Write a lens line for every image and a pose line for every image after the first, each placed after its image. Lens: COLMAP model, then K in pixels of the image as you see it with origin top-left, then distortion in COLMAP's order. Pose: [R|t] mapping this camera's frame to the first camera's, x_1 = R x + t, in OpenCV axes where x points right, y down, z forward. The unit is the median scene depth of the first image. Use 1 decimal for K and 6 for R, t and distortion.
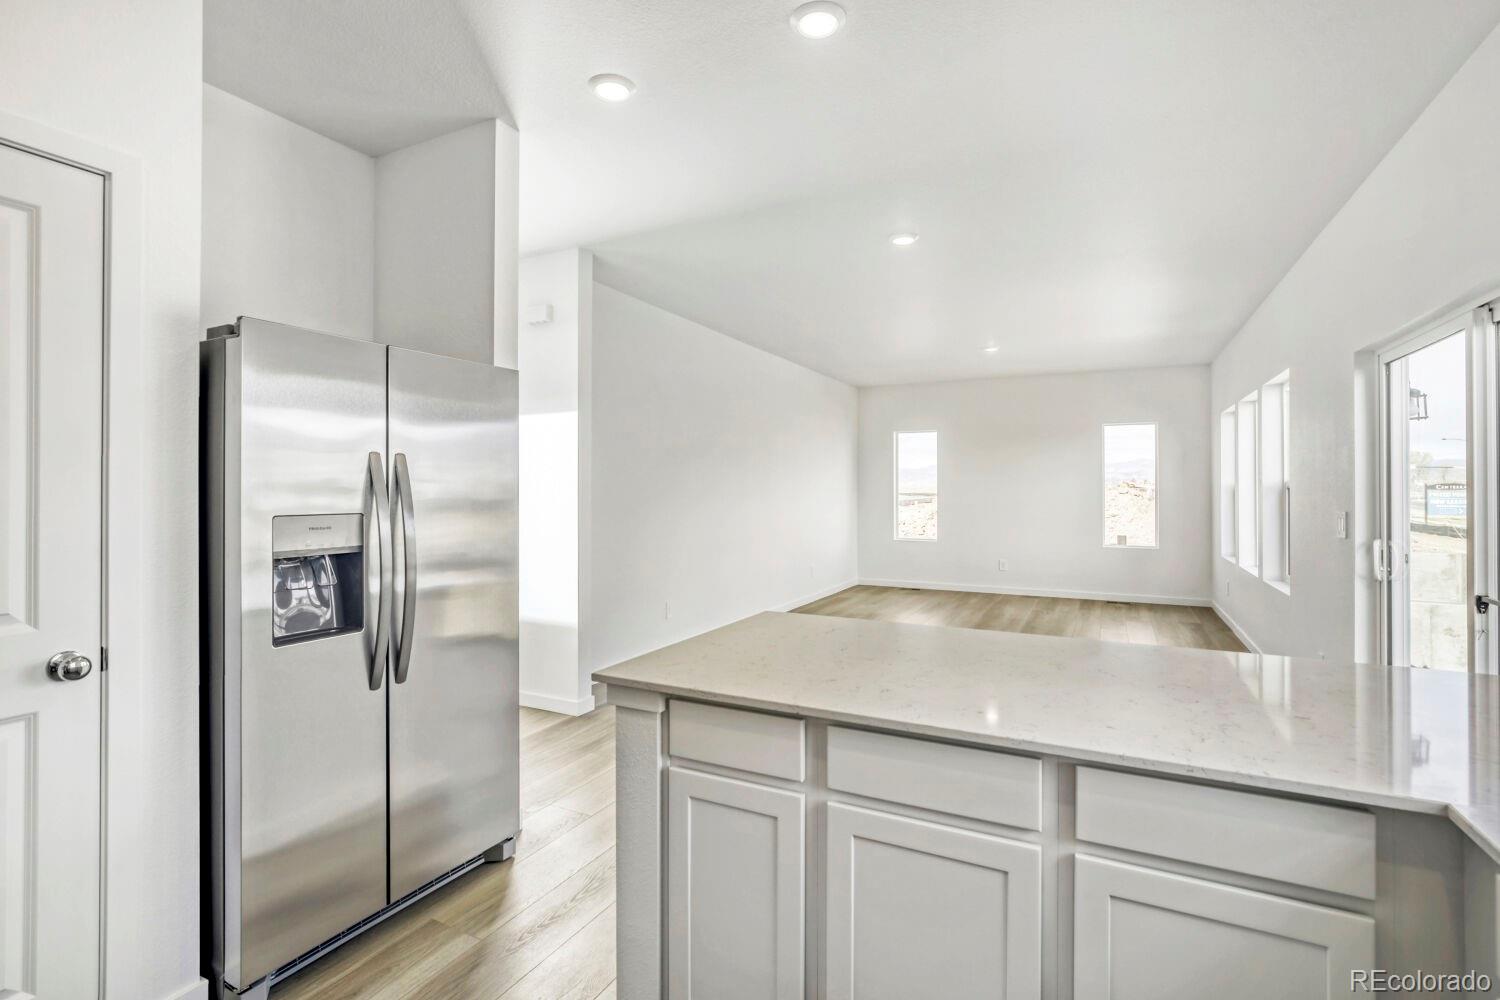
lens RADIAL K [[698.1, 0, 751.7], [0, 698.1, 491.2], [0, 0, 1]] dist [-0.002020, -0.000061]
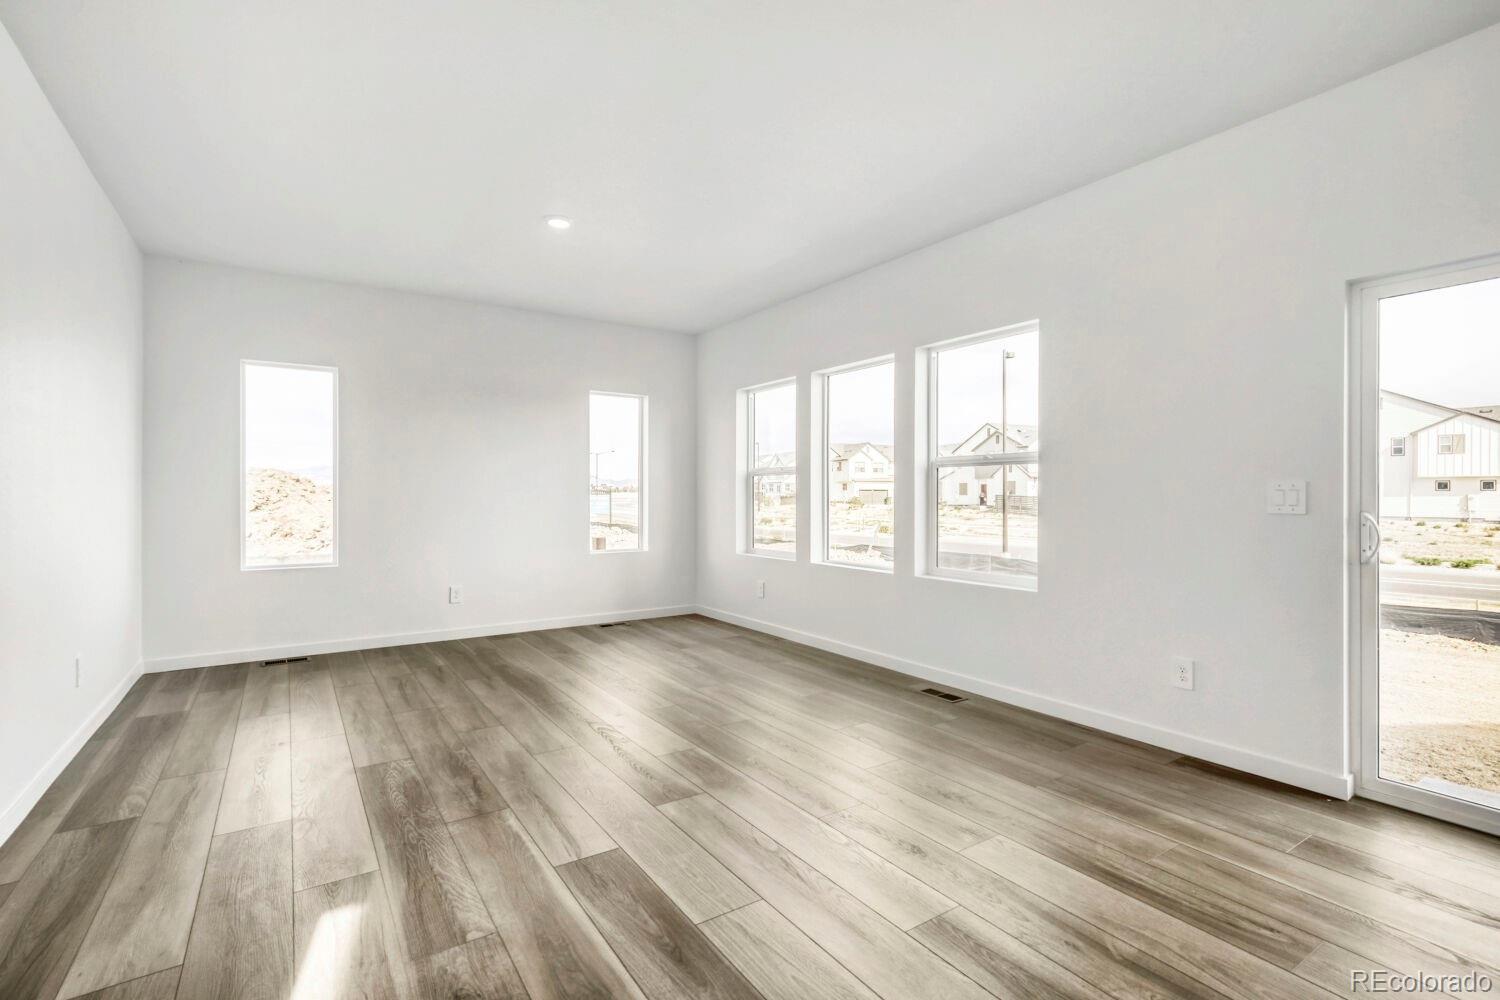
lens RADIAL K [[698.1, 0, 745.1], [0, 698.1, 500.9], [0, 0, 1]] dist [-0.002020, -0.000061]
pose [[0.493633, -0.008111, 0.869632, -0.065067], [0.003449, 0.999967, 0.007369, 0.016633], [-0.869663, -0.000638, 0.493645, 0.476382]]
